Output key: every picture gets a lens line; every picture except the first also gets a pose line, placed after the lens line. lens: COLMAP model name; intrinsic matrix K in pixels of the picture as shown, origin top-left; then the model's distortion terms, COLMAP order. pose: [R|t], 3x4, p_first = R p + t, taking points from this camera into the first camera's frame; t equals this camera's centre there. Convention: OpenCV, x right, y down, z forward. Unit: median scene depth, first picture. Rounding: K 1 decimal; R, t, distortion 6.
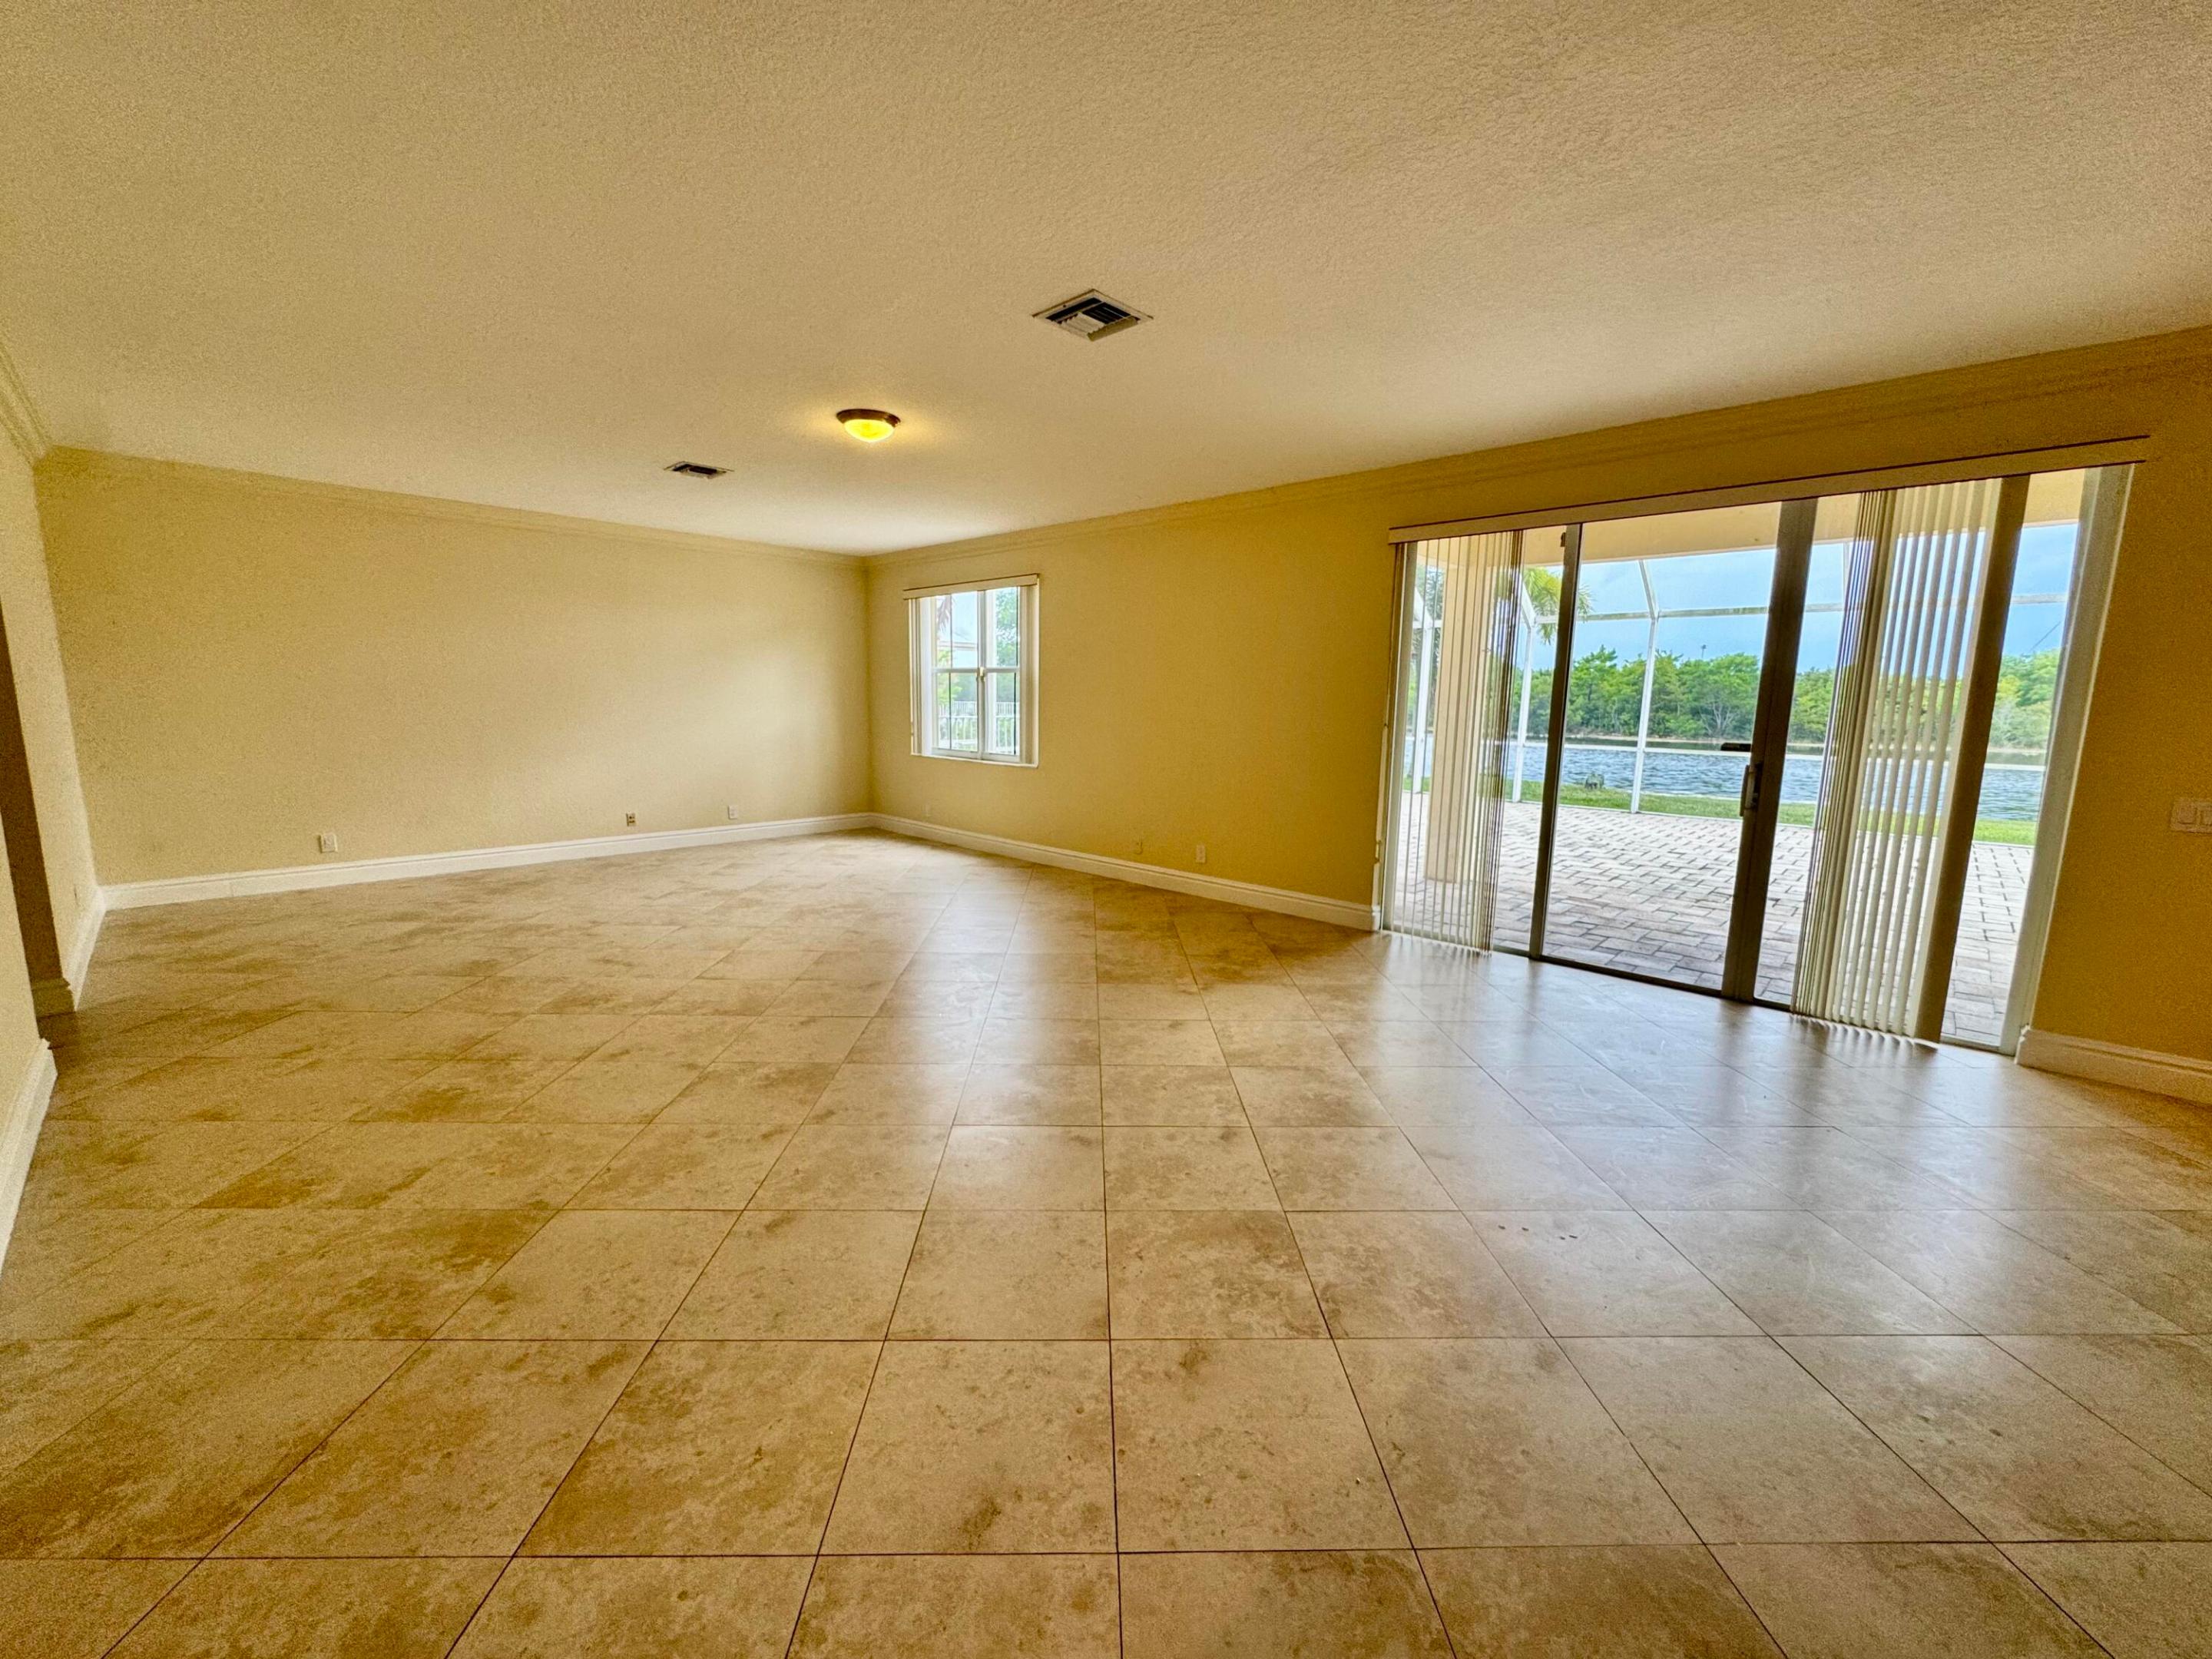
lens RADIAL K [[886.9, 0, 1098.3], [0, 886.9, 820.3], [0, 0, 1]] dist [-0.006002, 0.000933]
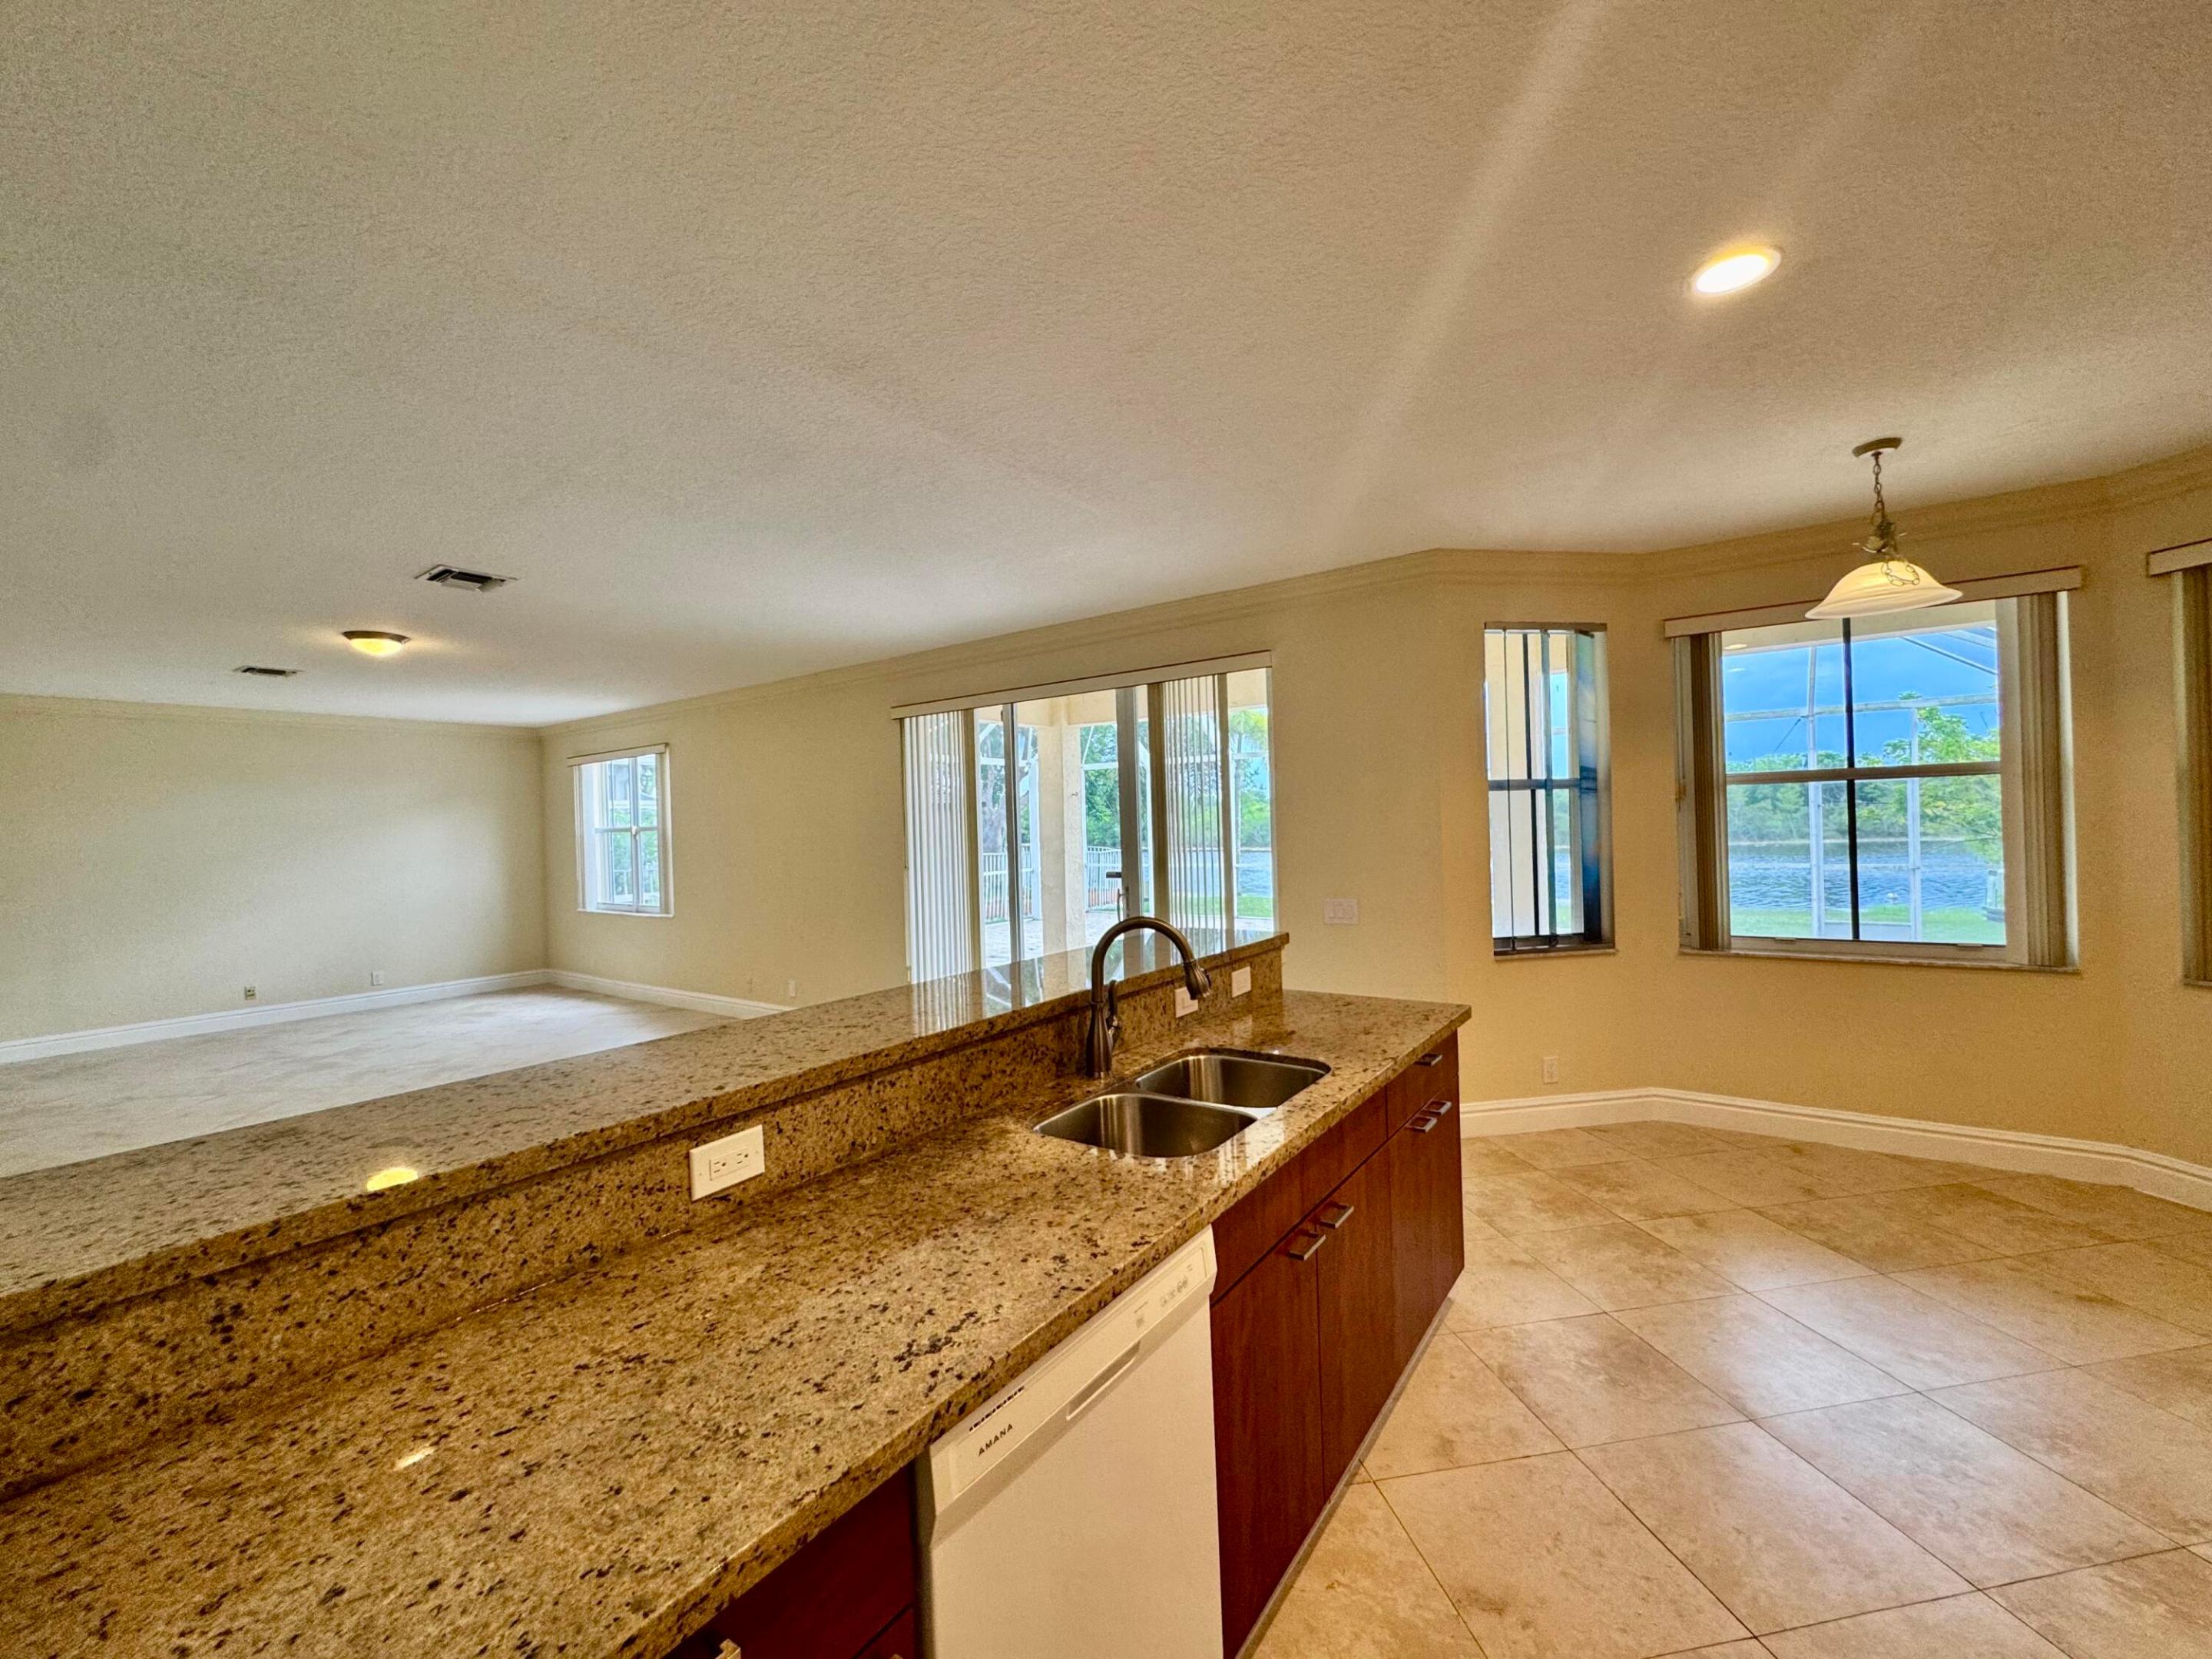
lens RADIAL K [[886.9, 0, 1106.5], [0, 886.9, 831.5], [0, 0, 1]] dist [-0.006002, 0.000933]
pose [[0.988024, -0.046482, 0.147131, 0.307839], [0.065907, 0.989317, -0.130032, 0.012203], [-0.139515, 0.138172, 0.980533, -0.150984]]
